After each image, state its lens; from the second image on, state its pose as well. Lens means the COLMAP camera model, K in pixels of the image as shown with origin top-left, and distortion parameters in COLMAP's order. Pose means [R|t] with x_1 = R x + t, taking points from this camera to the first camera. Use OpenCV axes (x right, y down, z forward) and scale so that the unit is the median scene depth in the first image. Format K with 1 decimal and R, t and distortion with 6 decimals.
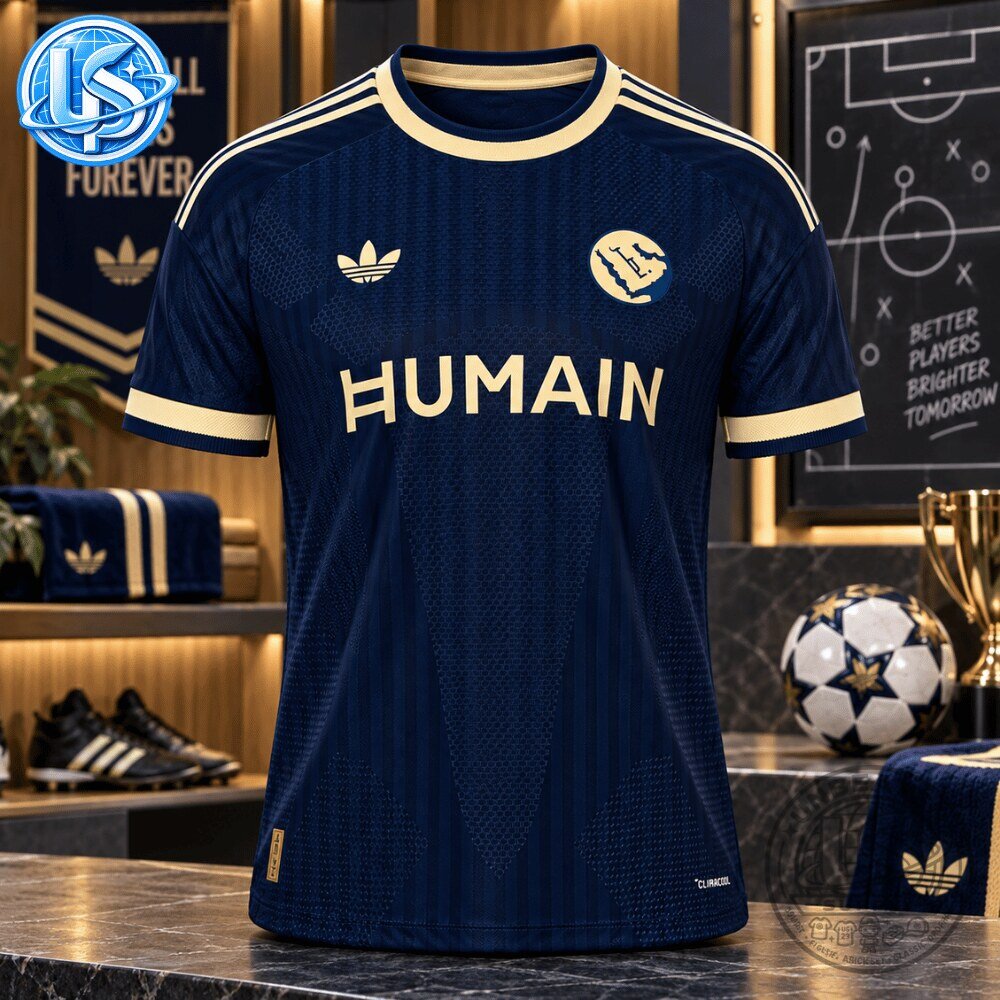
lens RADIAL K [[2821.6, 0, 494.3], [0, 2821.6, 504.5], [0, 0, 1]] dist [0.072205, 0.000000]
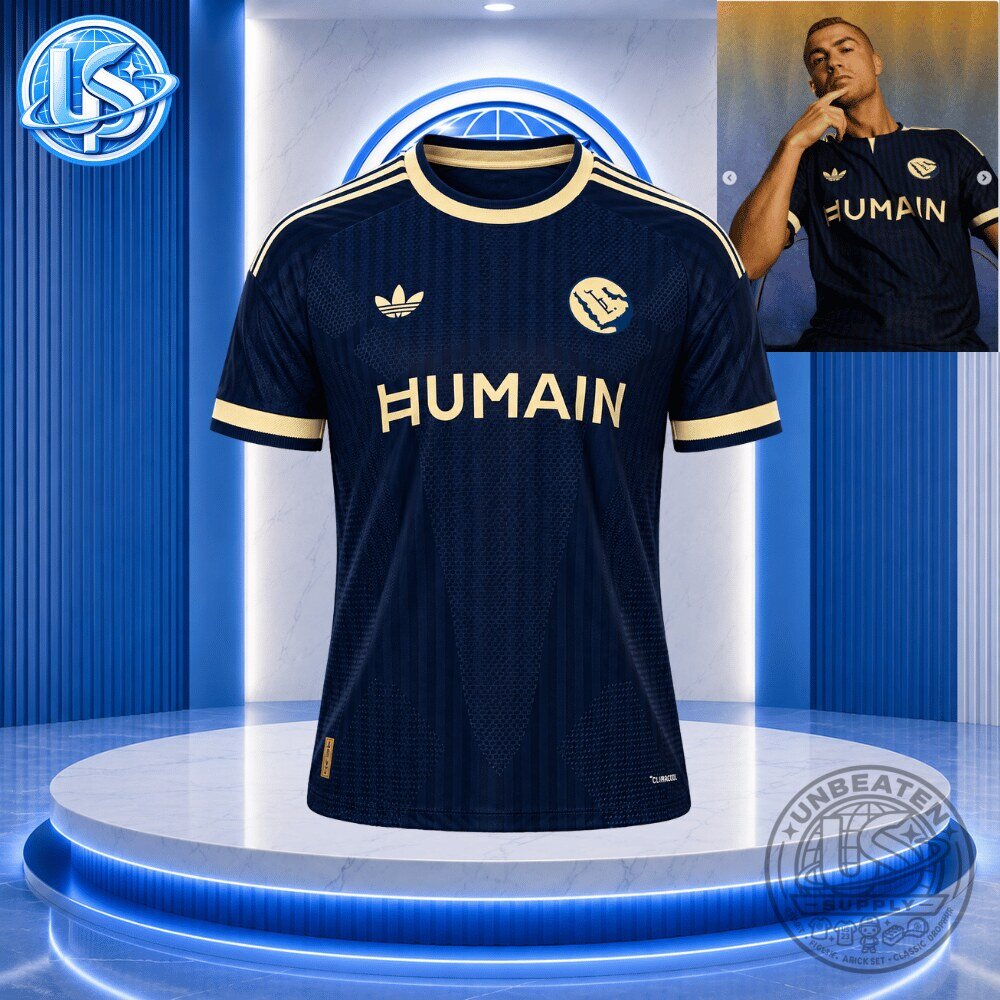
lens RADIAL K [[2821.6, 0, 505.2], [0, 2821.6, 497.6], [0, 0, 1]] dist [0.072205, 0.000000]
pose [[0.999992, 0.000049, 0.003924, -0.000736], [-0.000040, 0.999997, -0.002408, 0.007557], [-0.003924, 0.002408, 0.999989, -0.299861]]
